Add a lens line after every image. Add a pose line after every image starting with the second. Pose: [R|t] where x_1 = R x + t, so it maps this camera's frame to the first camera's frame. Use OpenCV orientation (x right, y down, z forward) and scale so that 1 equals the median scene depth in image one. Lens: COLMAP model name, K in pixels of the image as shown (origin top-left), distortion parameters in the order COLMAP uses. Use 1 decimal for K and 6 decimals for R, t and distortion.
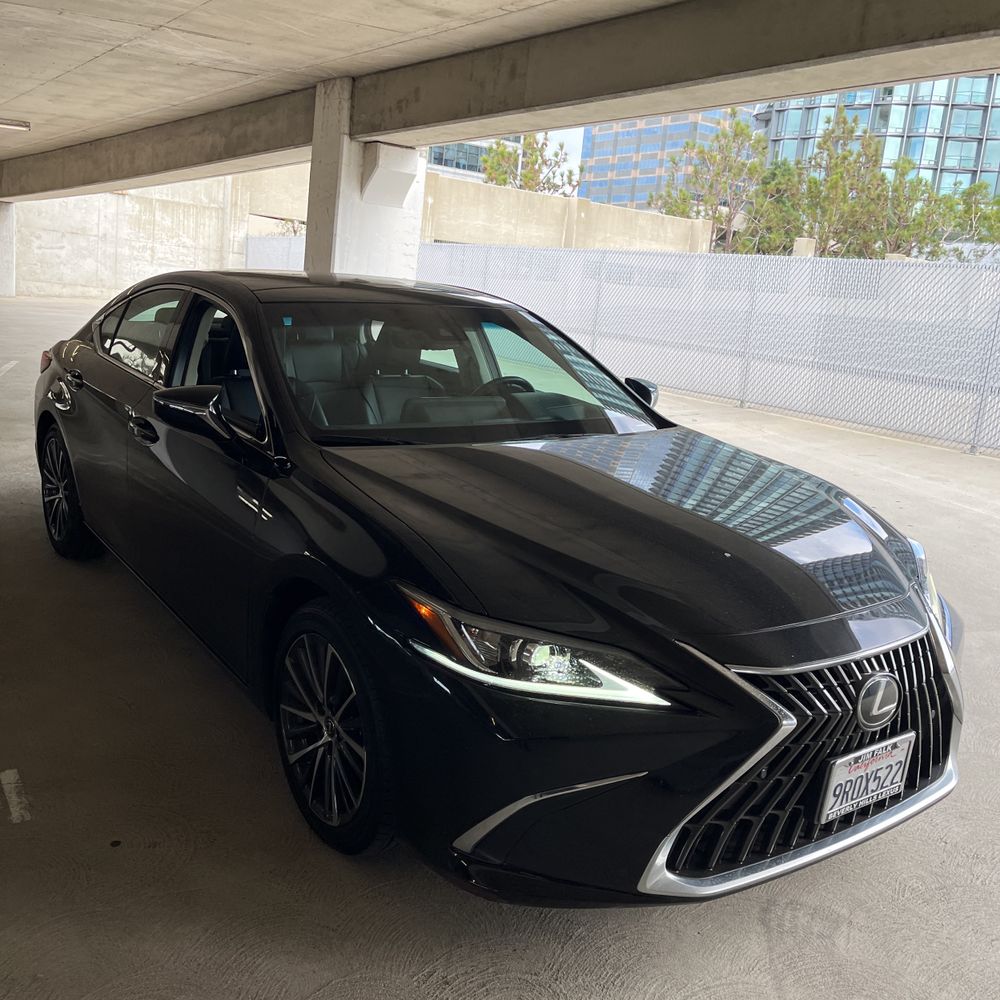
lens RADIAL K [[1013.3, 0, 503.6], [0, 1013.3, 484.4], [0, 0, 1]] dist [0.024629, -0.024312]
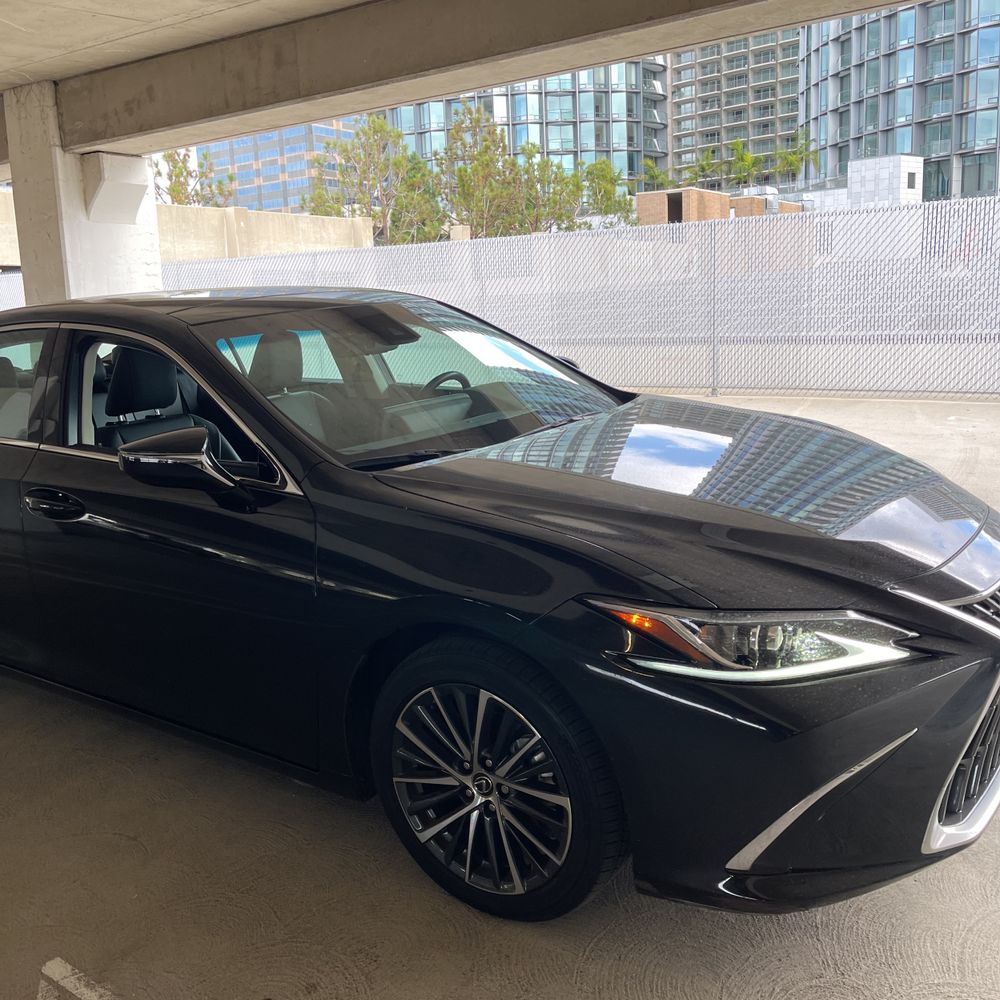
lens RADIAL K [[1007.3, 0, 492.0], [0, 1007.3, 491.2], [0, 0, 1]] dist [0.002557, 0.006040]
pose [[0.926904, -0.188052, 0.324785, -0.143748], [0.187324, 0.981716, 0.033812, -0.012358], [-0.325205, 0.029500, 0.945183, 0.066269]]
